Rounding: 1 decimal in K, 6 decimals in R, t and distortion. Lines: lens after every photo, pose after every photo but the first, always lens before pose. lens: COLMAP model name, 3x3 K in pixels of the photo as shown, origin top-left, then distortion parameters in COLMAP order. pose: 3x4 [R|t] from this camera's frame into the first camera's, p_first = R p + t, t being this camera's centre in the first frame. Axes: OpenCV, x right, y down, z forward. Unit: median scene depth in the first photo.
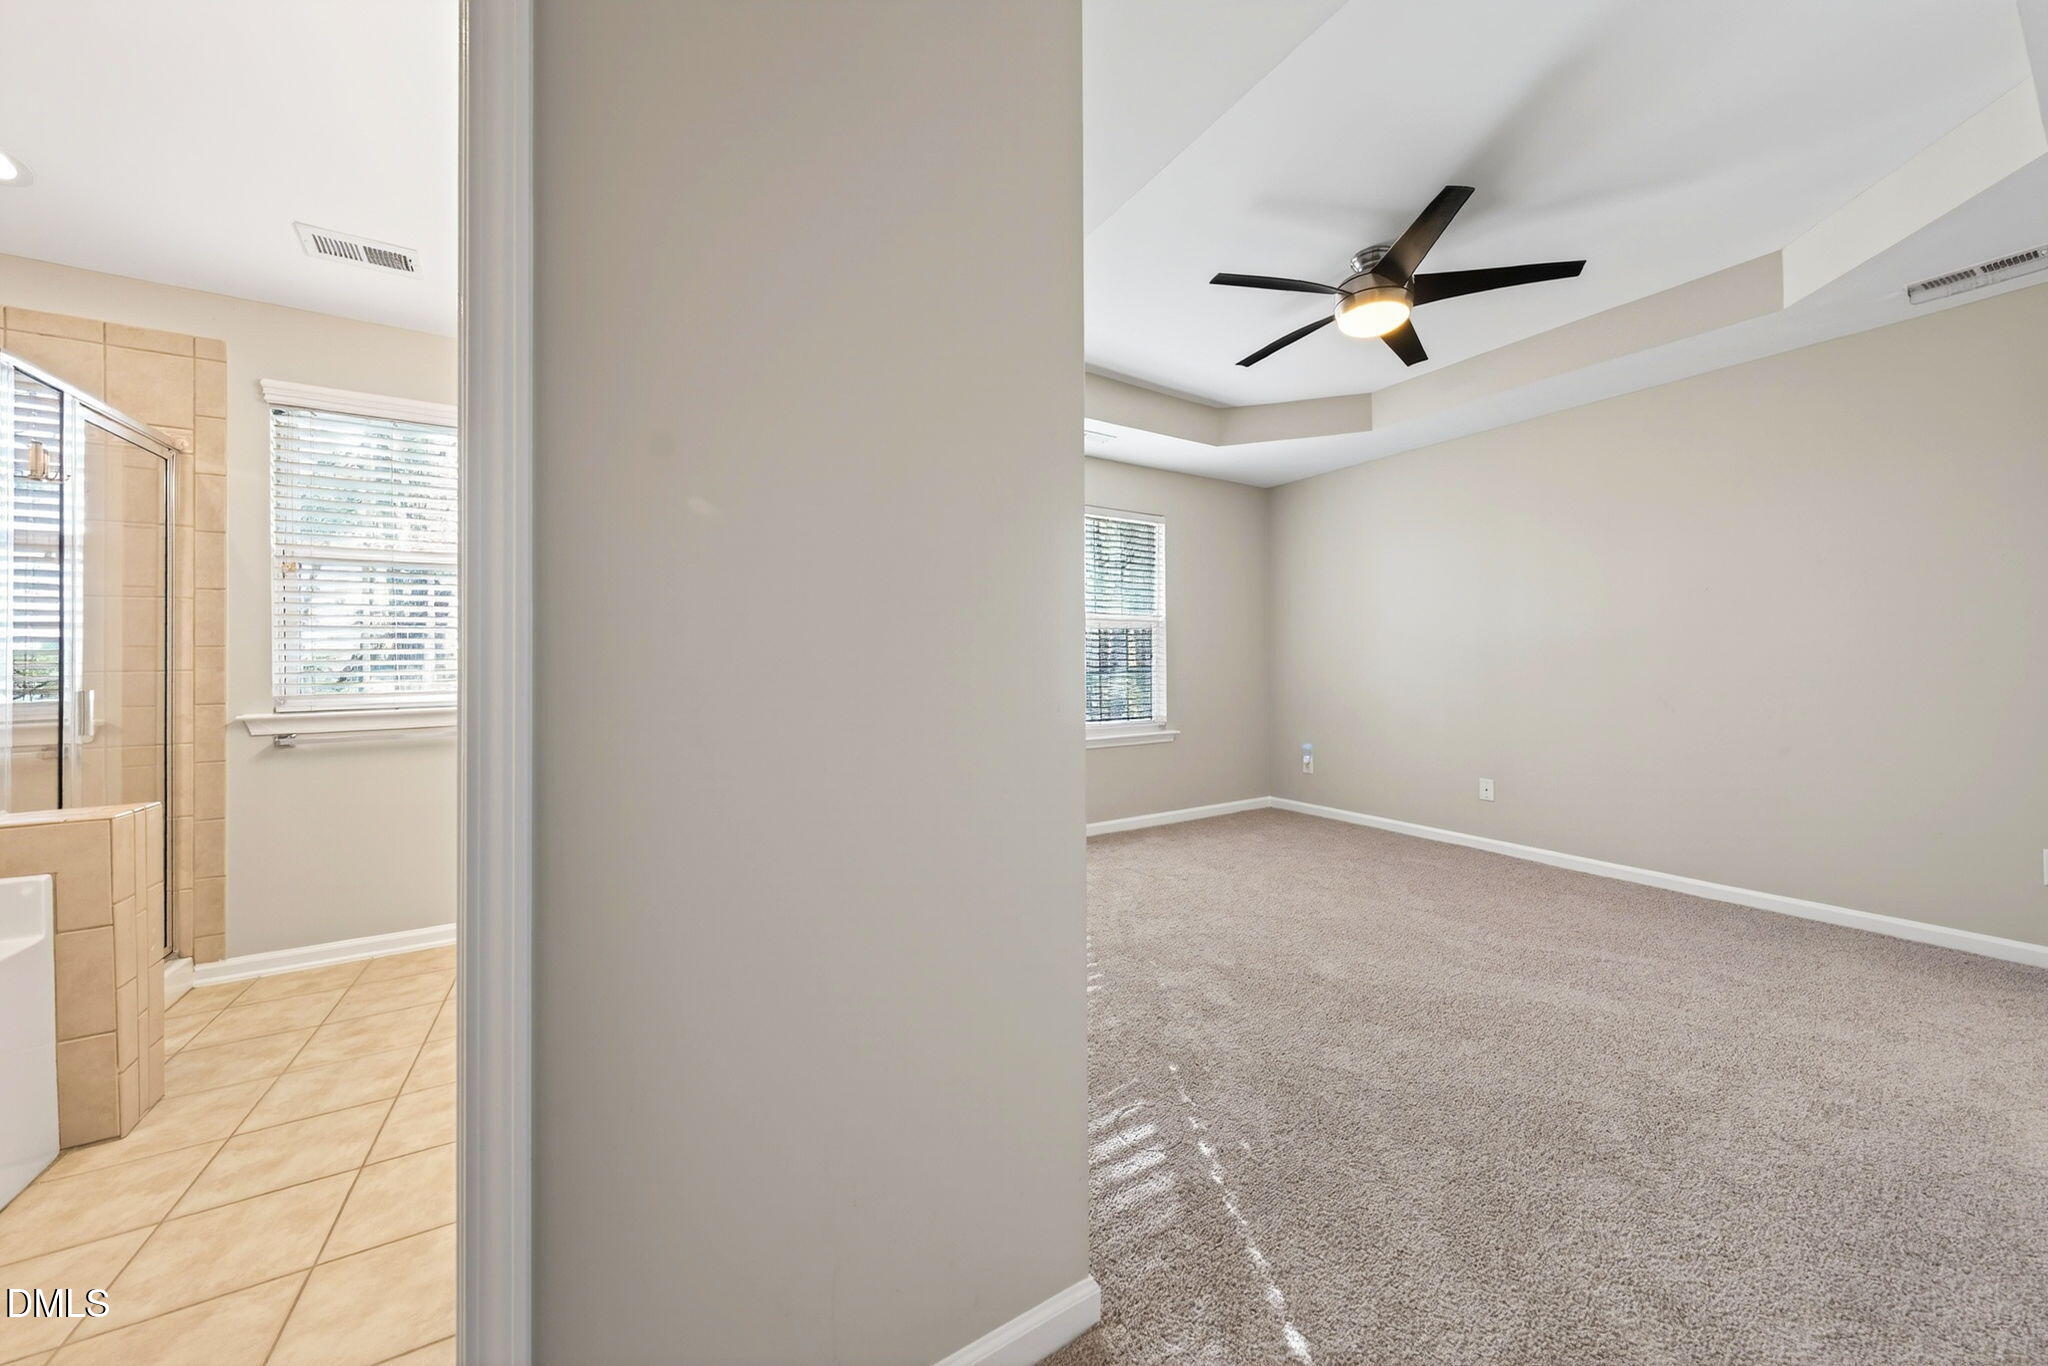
lens RADIAL K [[702.1, 0, 1037.3], [0, 702.1, 659.1], [0, 0, 1]] dist [0.001288, -0.000390]
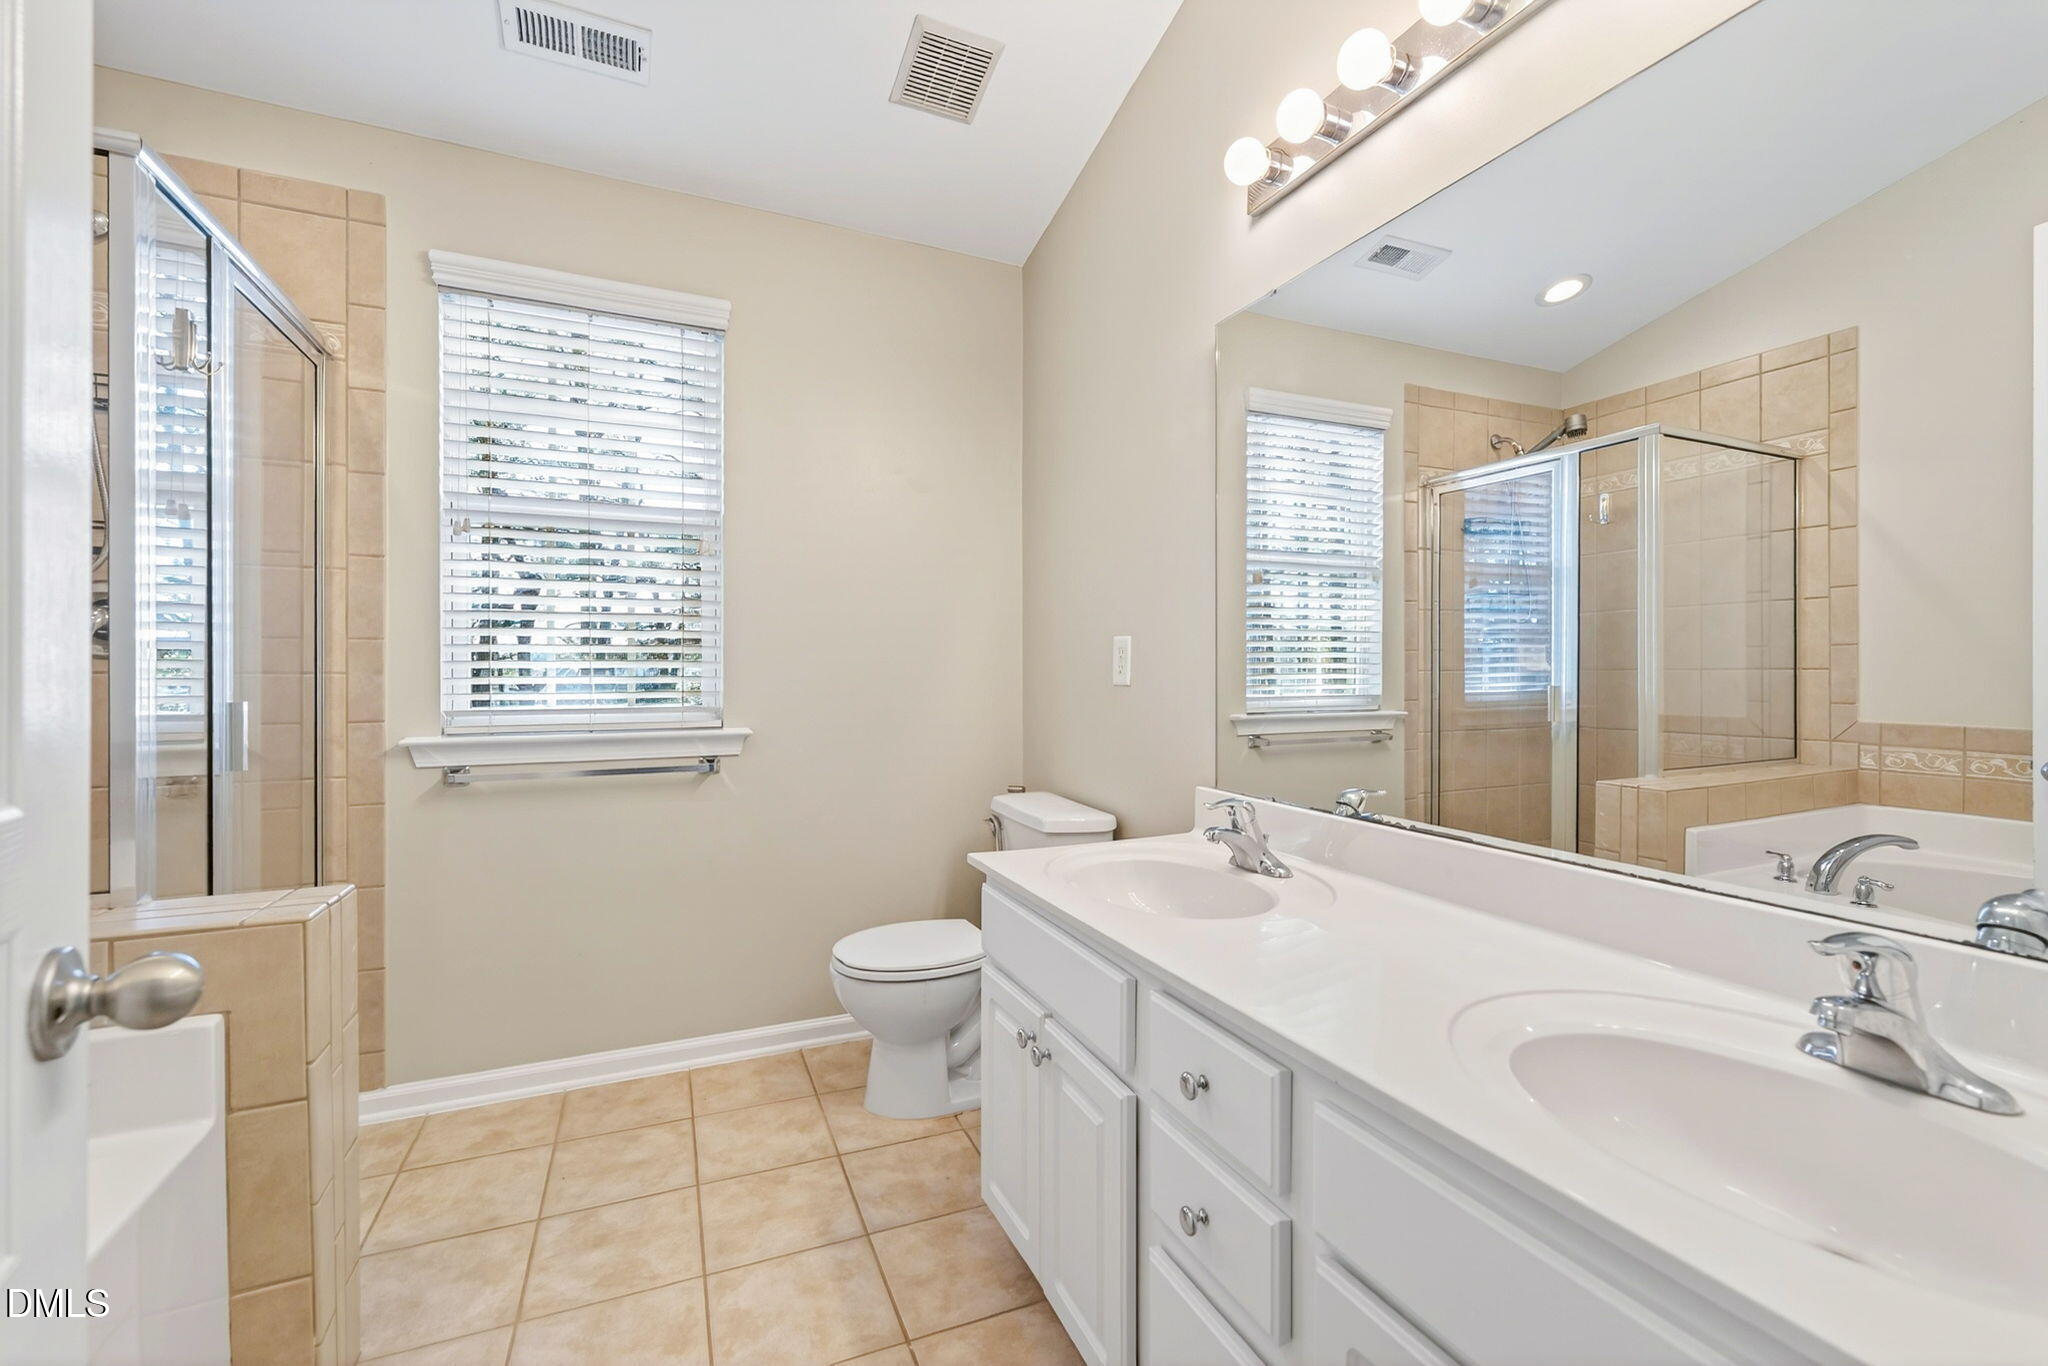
lens RADIAL K [[859.2, 0, 1029.1], [0, 859.2, 675.6], [0, 0, 1]] dist [0.001570, -0.000433]
pose [[0.991230, 0.007361, -0.131942, -0.420447], [-0.006109, 0.999932, 0.009890, 0.006073], [0.132006, -0.008997, 0.991208, 0.246889]]
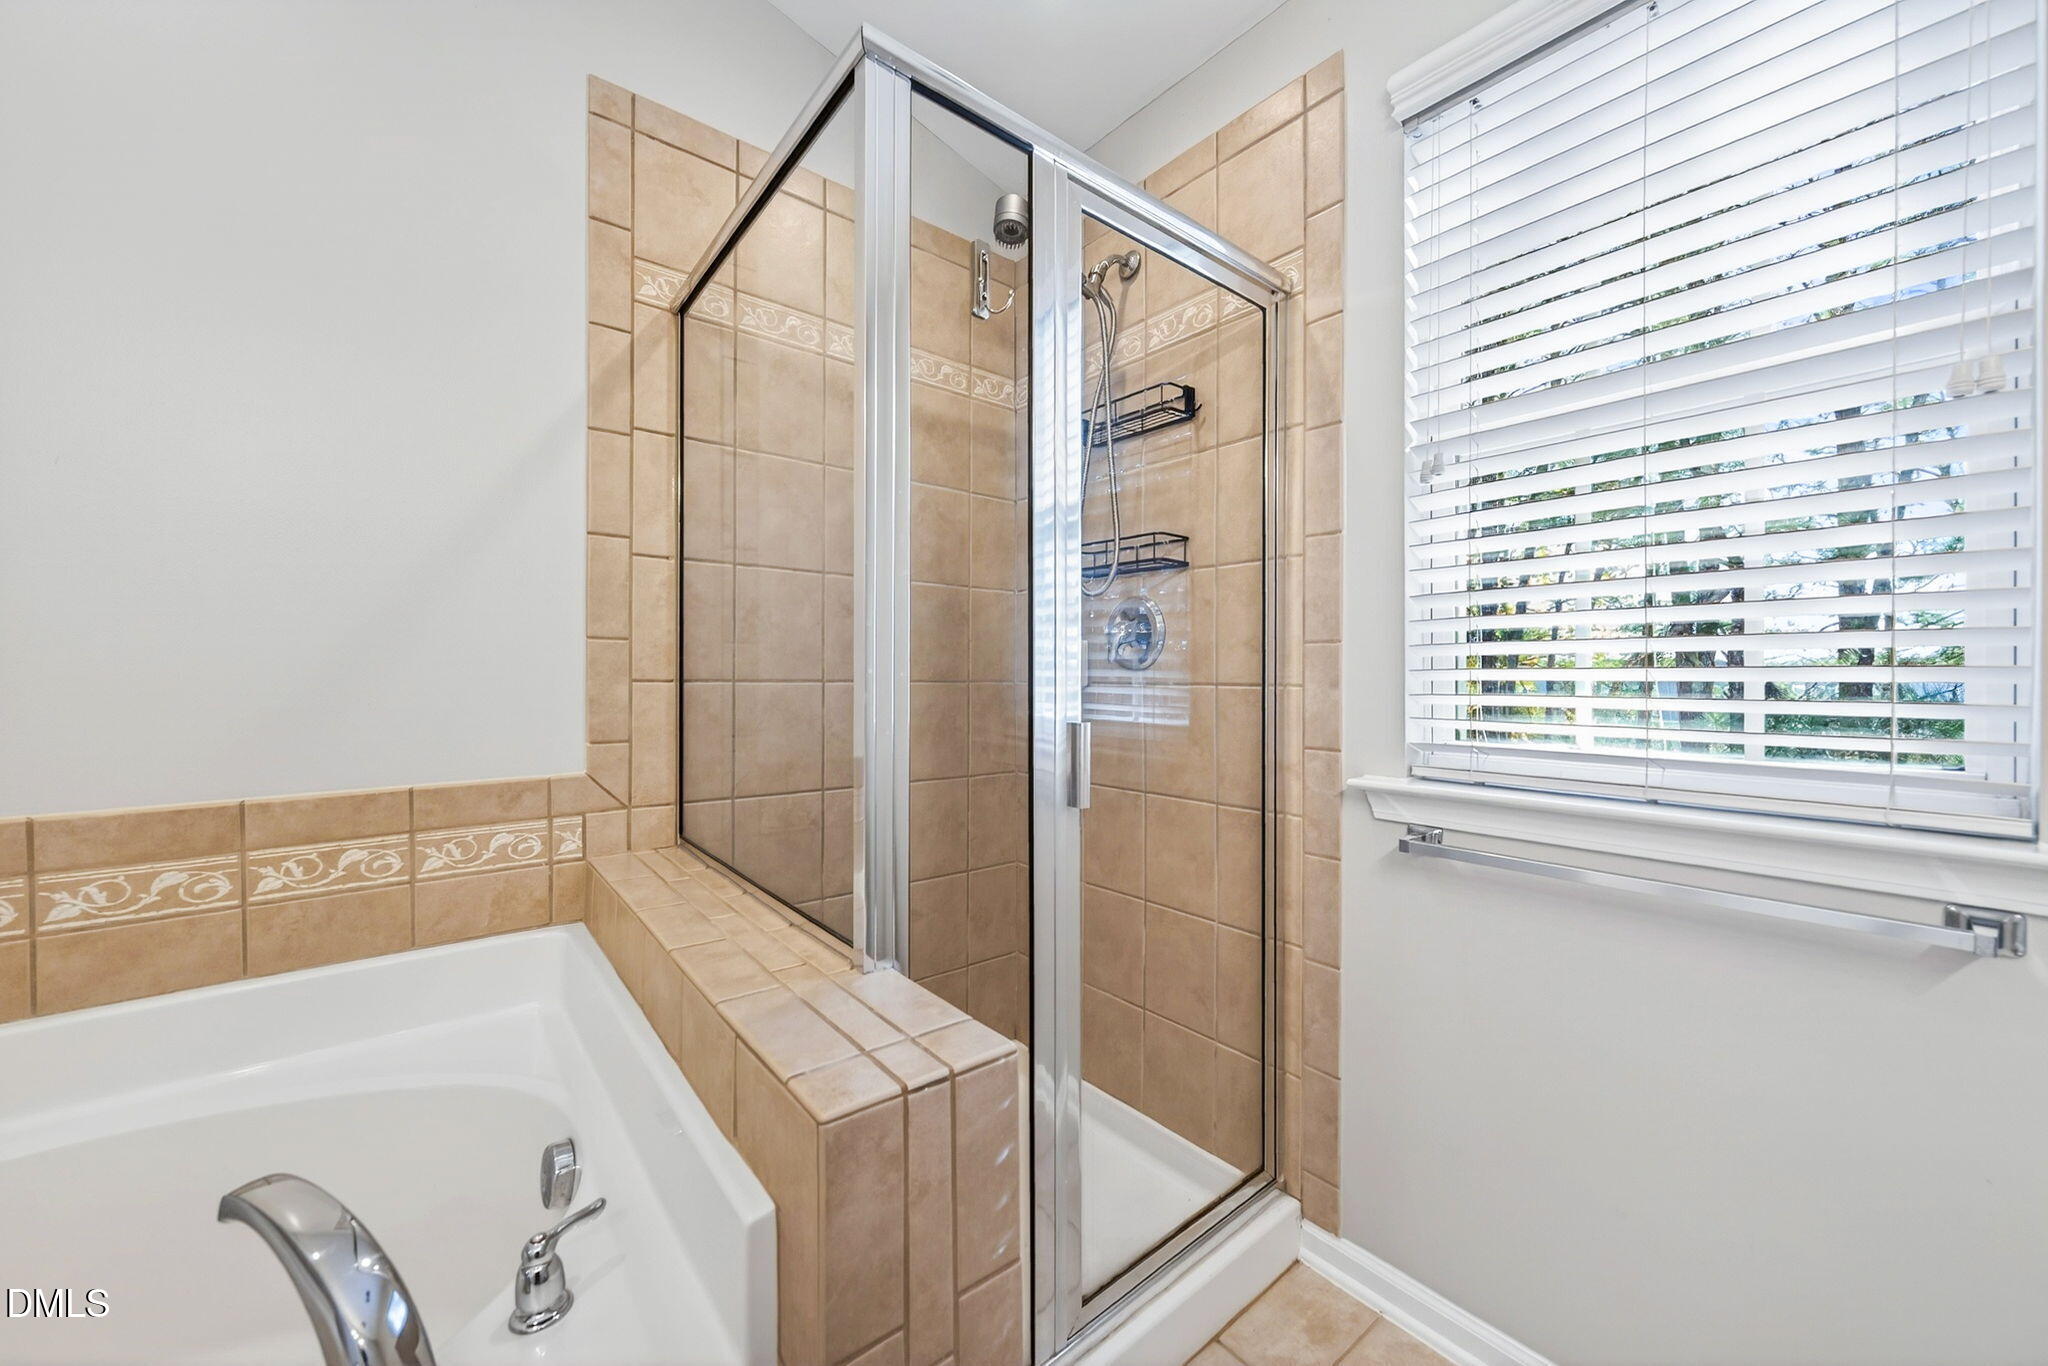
lens RADIAL K [[773.5, 0, 1029.2], [0, 773.5, 676.3], [0, 0, 1]] dist [-0.001180, -0.000683]
pose [[0.119231, 0.011248, -0.992803, -0.625403], [0.001819, 0.999932, 0.011547, 0.001182], [0.992865, -0.003183, 0.119203, 0.715239]]
